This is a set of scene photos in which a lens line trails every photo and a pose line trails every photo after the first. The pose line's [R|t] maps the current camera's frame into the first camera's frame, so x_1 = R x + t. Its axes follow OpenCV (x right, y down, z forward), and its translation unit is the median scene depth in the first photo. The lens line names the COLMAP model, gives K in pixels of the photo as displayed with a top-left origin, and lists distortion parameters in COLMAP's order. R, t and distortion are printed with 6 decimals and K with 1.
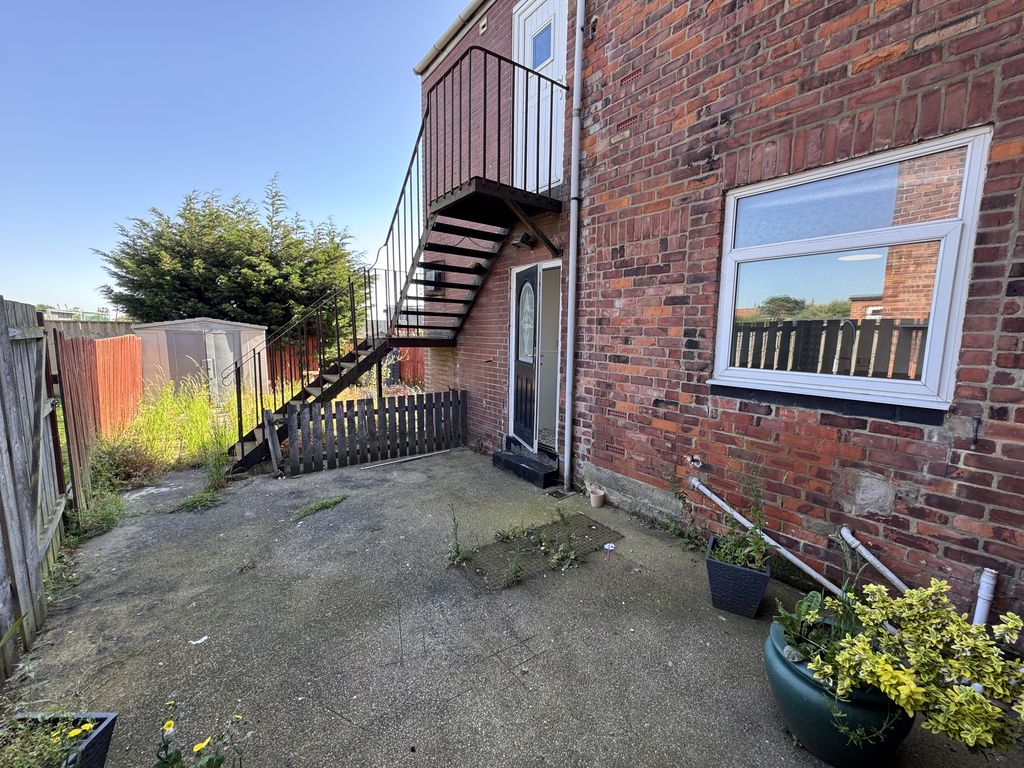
lens RADIAL K [[413.5, 0, 516.3], [0, 413.5, 381.5], [0, 0, 1]] dist [0.001127, -0.000135]
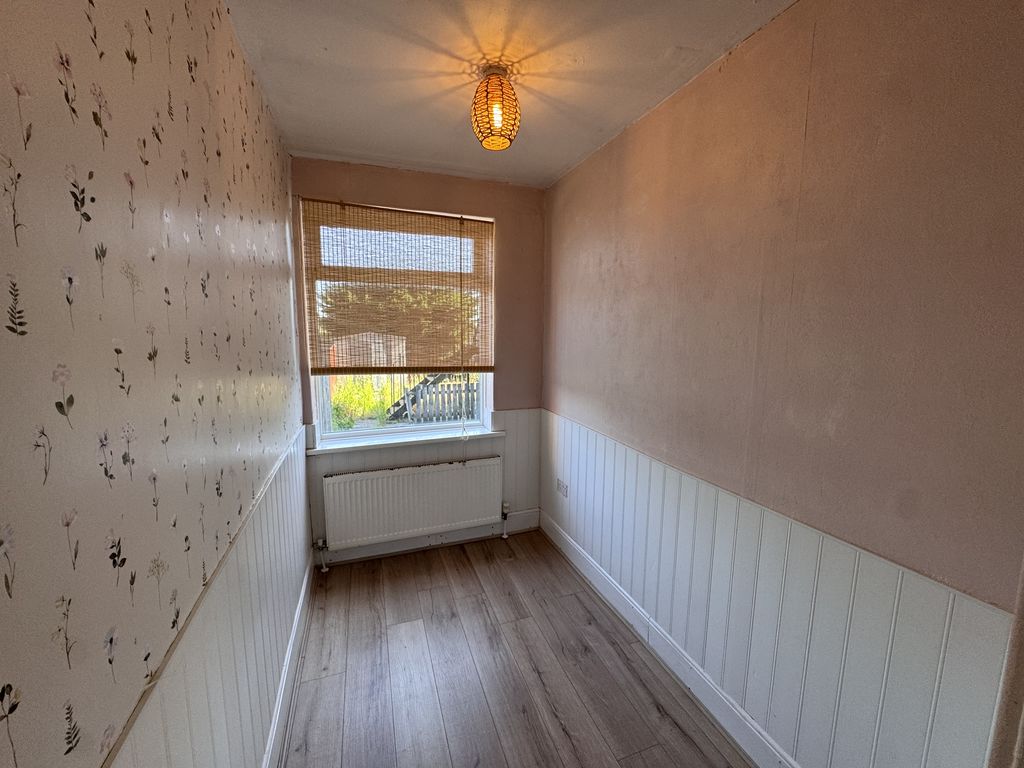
lens RADIAL K [[413.5, 0, 506.2], [0, 413.5, 382.5], [0, 0, 1]] dist [0.001127, -0.000135]
pose [[0.955195, 0.024661, -0.294947, 0.320663], [-0.025806, 0.999667, 0.000011, 0.030426], [0.294849, 0.007601, 0.955514, -0.552881]]
